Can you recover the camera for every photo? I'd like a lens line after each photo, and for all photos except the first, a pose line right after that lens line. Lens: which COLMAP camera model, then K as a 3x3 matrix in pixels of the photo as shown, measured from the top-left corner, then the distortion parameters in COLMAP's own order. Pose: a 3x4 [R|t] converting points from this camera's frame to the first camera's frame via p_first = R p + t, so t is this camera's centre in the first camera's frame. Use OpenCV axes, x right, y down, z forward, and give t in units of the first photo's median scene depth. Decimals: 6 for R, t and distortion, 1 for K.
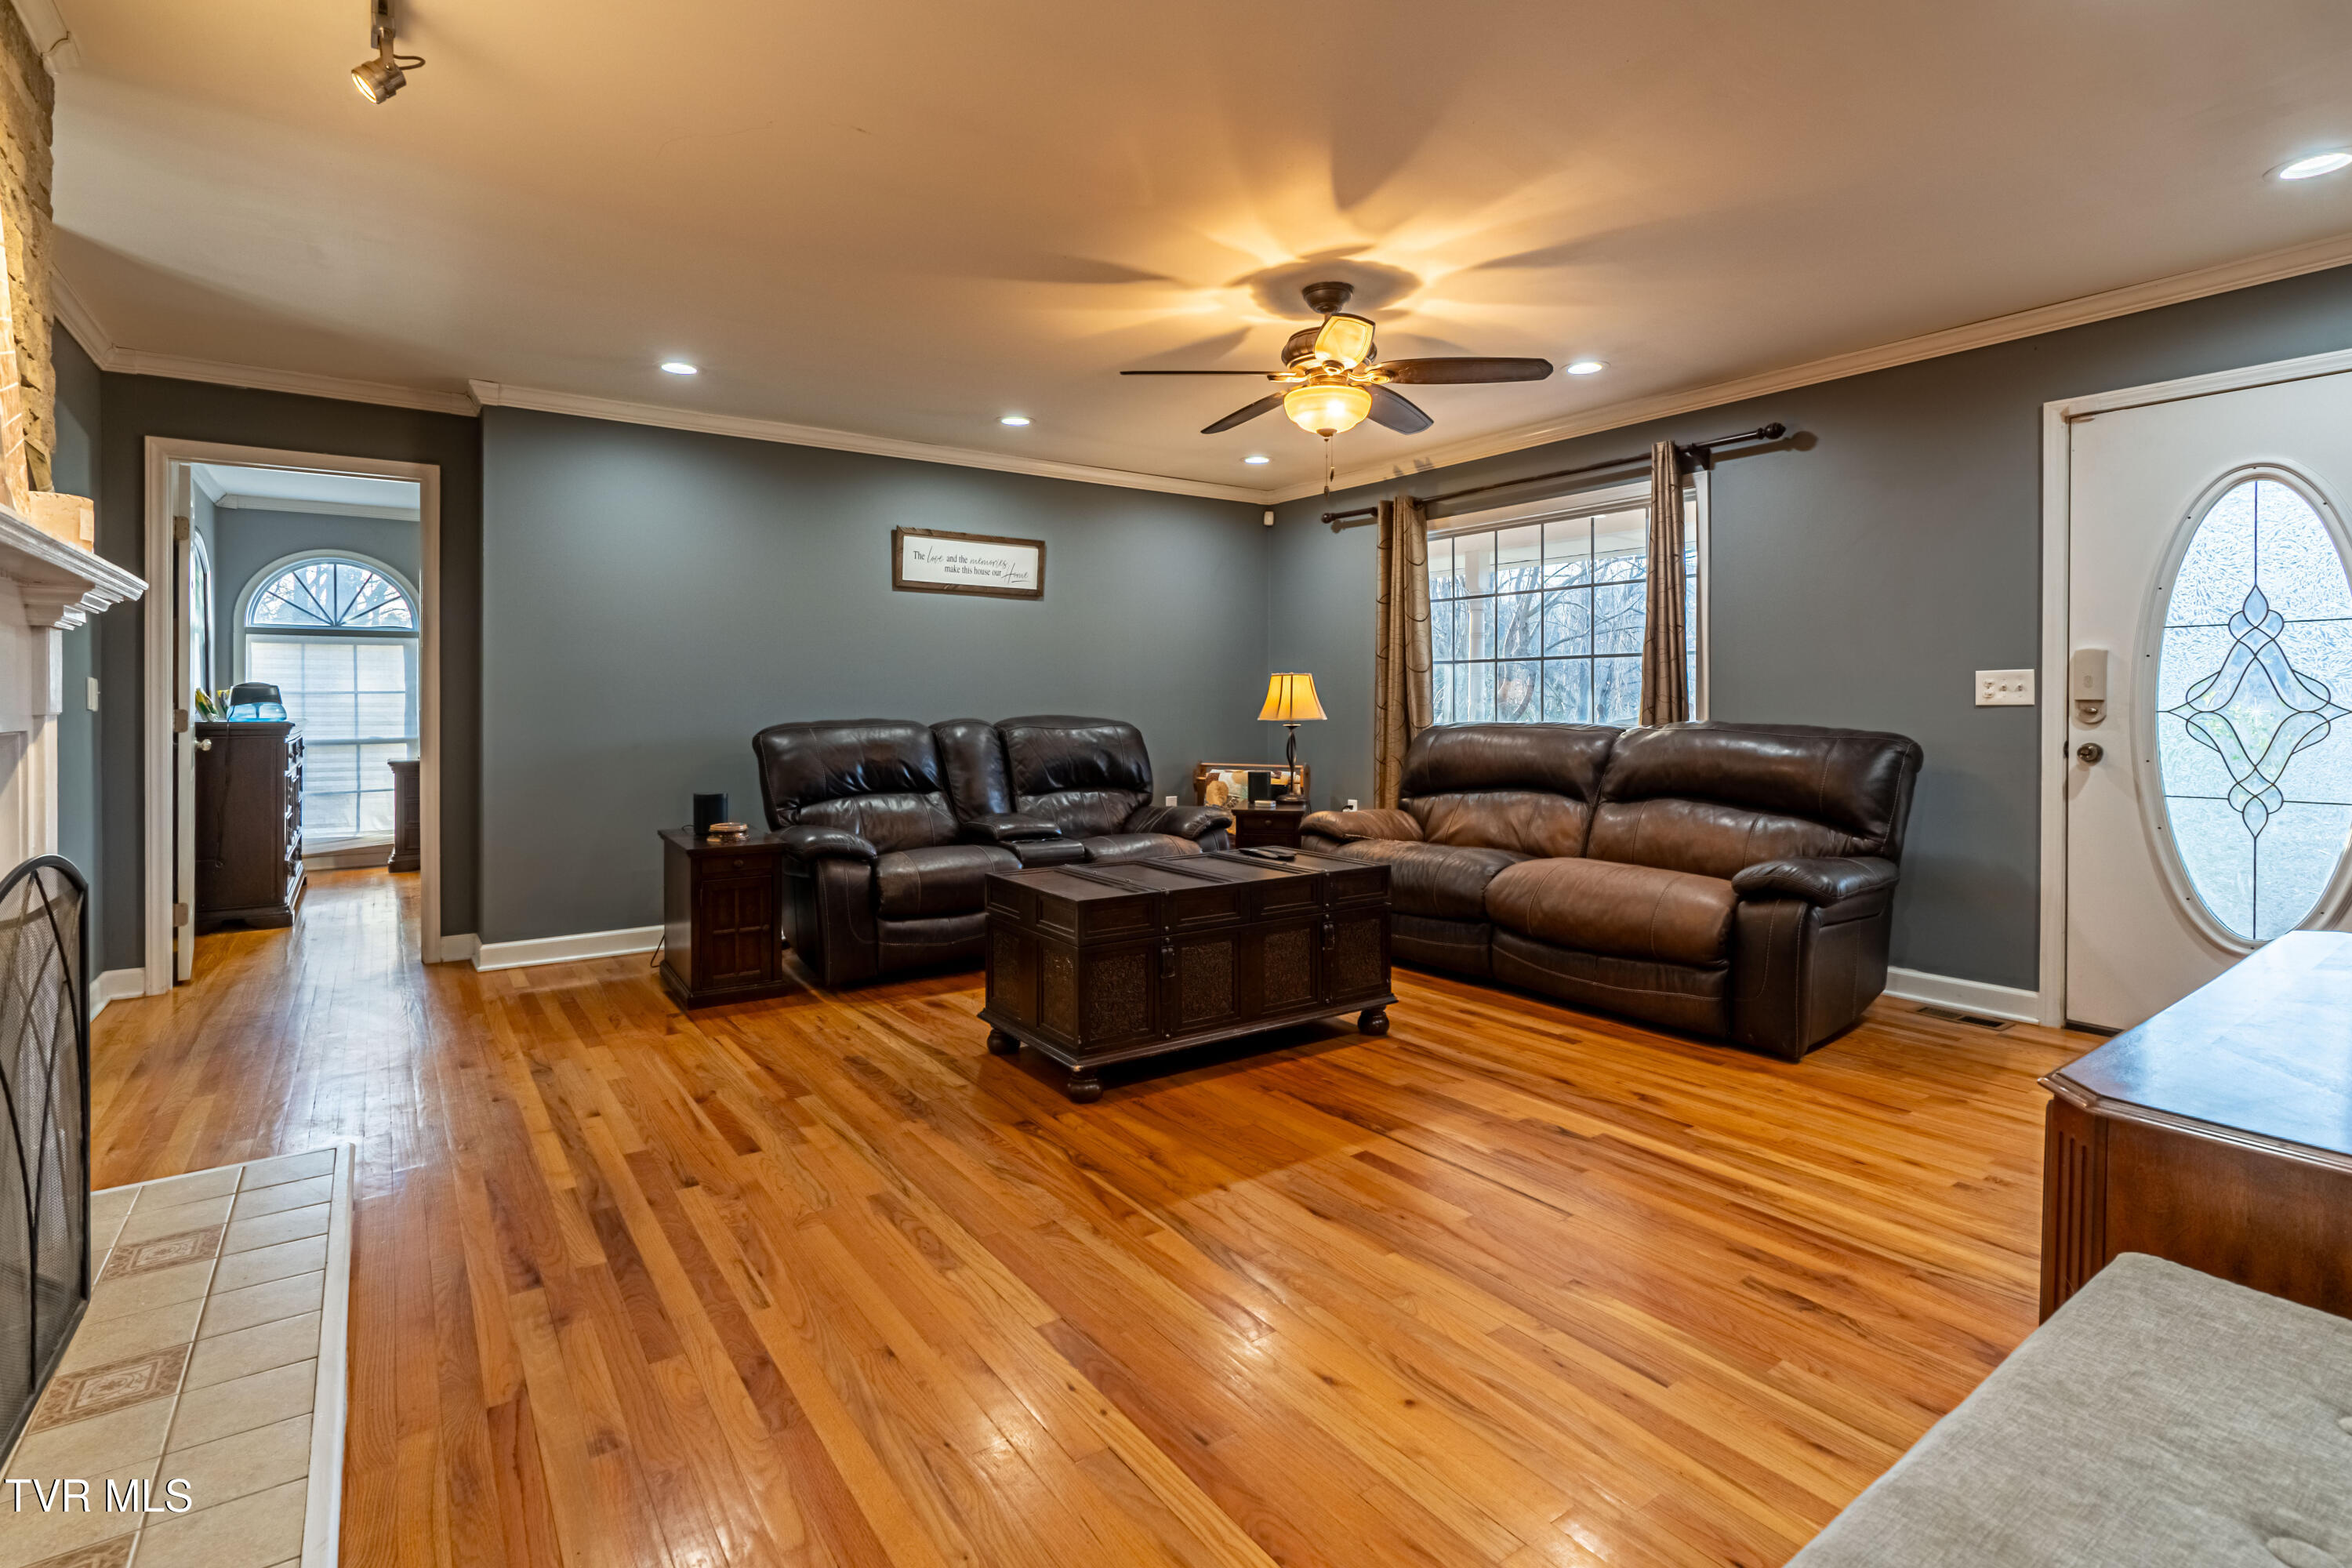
lens RADIAL K [[1099.8, 0, 1174.5], [0, 1099.8, 718.5], [0, 0, 1]] dist [-0.000753, 0.000186]
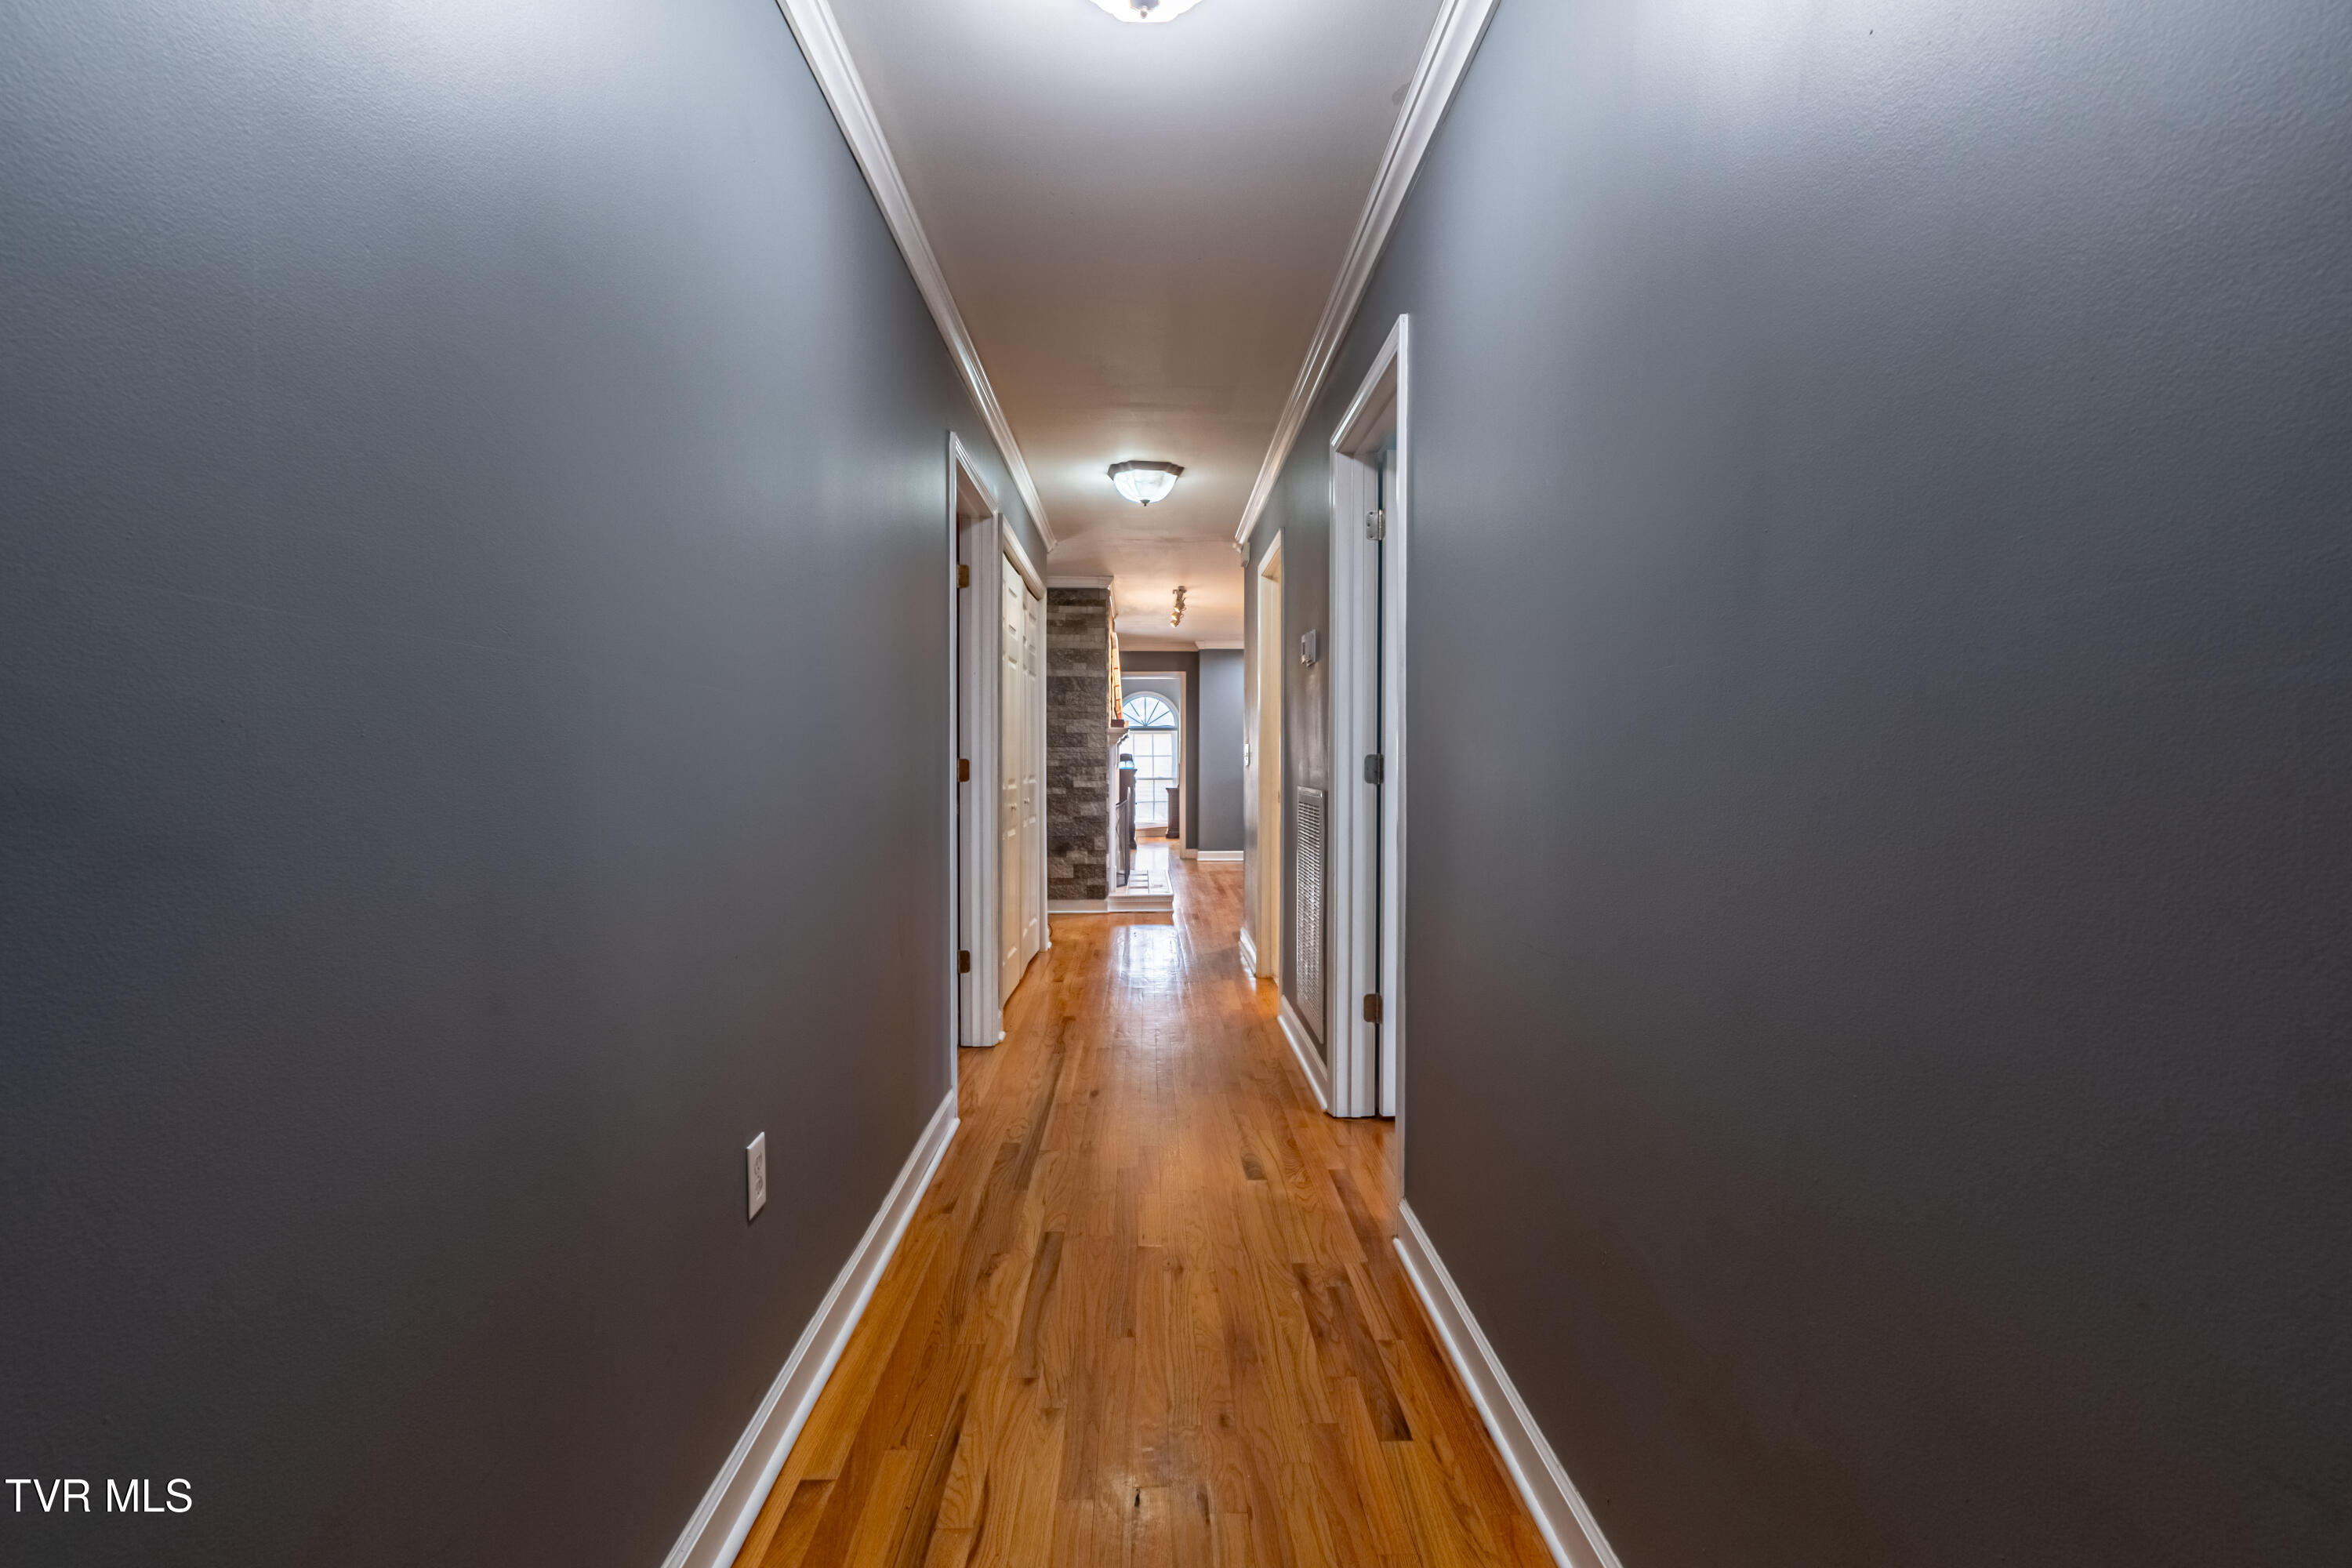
lens RADIAL K [[1056.7, 0, 1173.7], [0, 1056.7, 798.9], [0, 0, 1]] dist [-0.012151, 0.003695]
pose [[0.825890, 0.016832, -0.563580, 0.500014], [-0.002816, 0.999665, 0.025729, 0.007380], [0.563825, -0.019662, 0.825661, -0.753600]]
